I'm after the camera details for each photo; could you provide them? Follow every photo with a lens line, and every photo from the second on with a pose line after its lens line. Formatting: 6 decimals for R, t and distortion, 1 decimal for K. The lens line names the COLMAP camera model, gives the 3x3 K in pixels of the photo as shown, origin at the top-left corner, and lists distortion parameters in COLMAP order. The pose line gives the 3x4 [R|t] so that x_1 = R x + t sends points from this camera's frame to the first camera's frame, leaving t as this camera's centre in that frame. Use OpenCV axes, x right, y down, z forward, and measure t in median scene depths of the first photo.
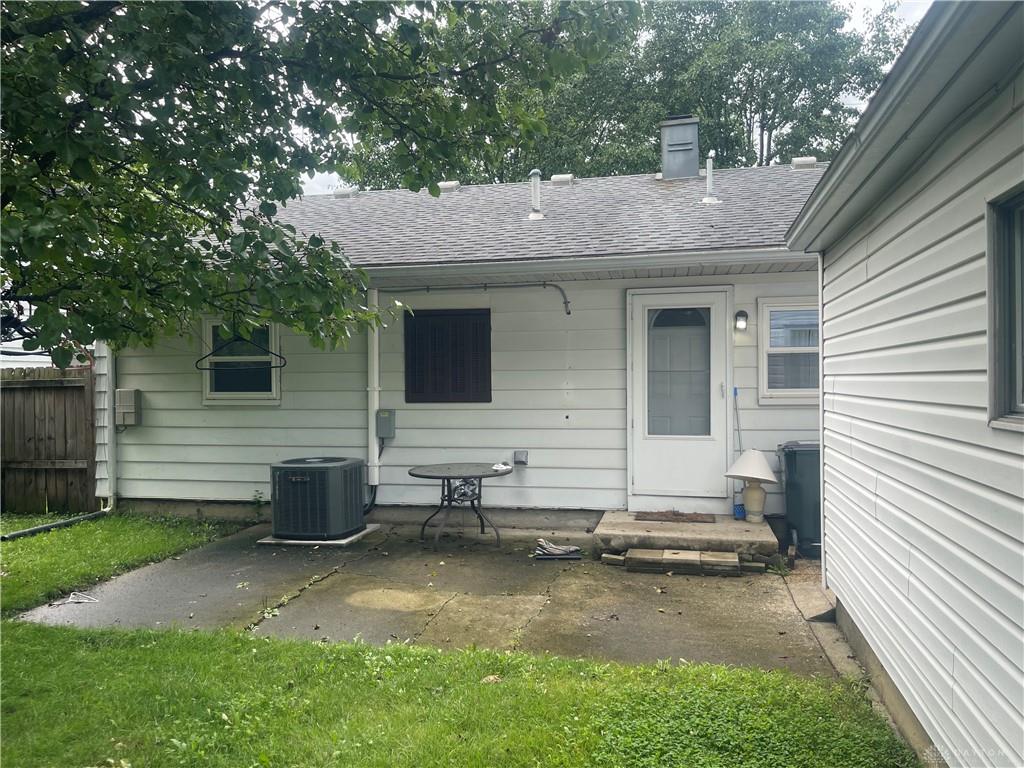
lens RADIAL K [[775.8, 0, 525.0], [0, 775.8, 384.3], [0, 0, 1]] dist [0.030457, -0.009421]
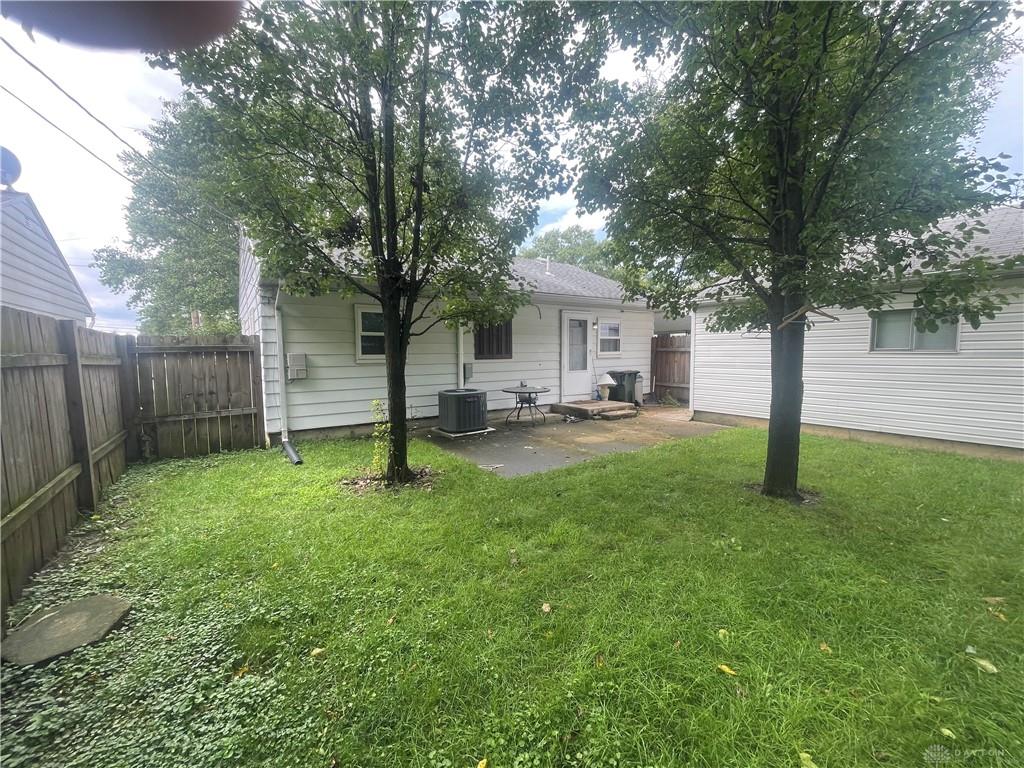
lens RADIAL K [[412.3, 0, 512.0], [0, 412.3, 384.0], [0, 0, 1]] dist [0.001636, 0.000086]
pose [[0.677560, -0.058770, 0.733116, -0.853084], [0.002277, 0.996965, 0.077817, 0.004723], [-0.735464, -0.051056, 0.675638, 0.226018]]
